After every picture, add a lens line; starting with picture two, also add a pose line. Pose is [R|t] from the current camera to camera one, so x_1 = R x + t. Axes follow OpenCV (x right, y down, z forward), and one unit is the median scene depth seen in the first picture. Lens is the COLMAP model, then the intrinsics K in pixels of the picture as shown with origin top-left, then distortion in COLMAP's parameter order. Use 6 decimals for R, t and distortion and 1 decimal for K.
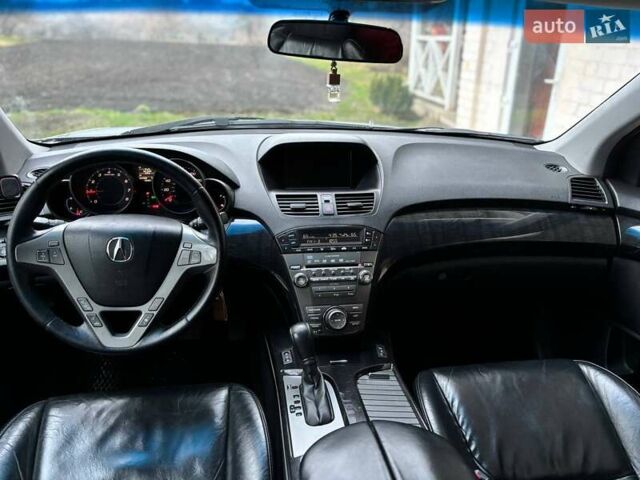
lens RADIAL K [[492.1, 0, 320.0], [0, 492.1, 240.0], [0, 0, 1]] dist [0.052595, -0.061932]
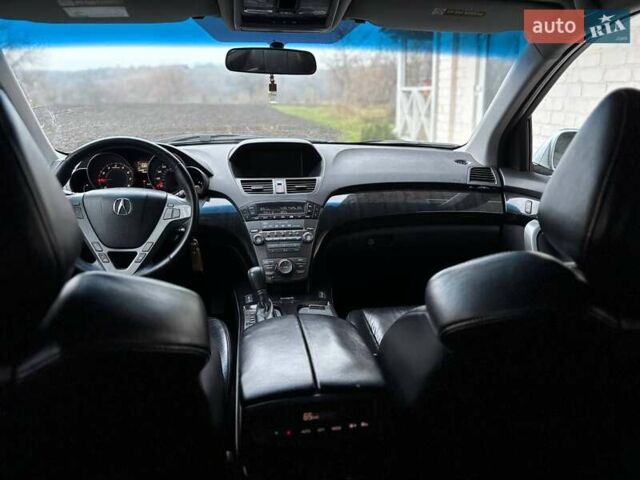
lens RADIAL K [[492.1, 0, 320.0], [0, 492.1, 240.0], [0, 0, 1]] dist [0.052595, -0.061932]
pose [[0.999624, -0.026510, -0.007007, 0.134007], [0.025639, 0.994259, -0.103881, 0.219912], [0.009721, 0.103662, 0.994565, -0.313943]]
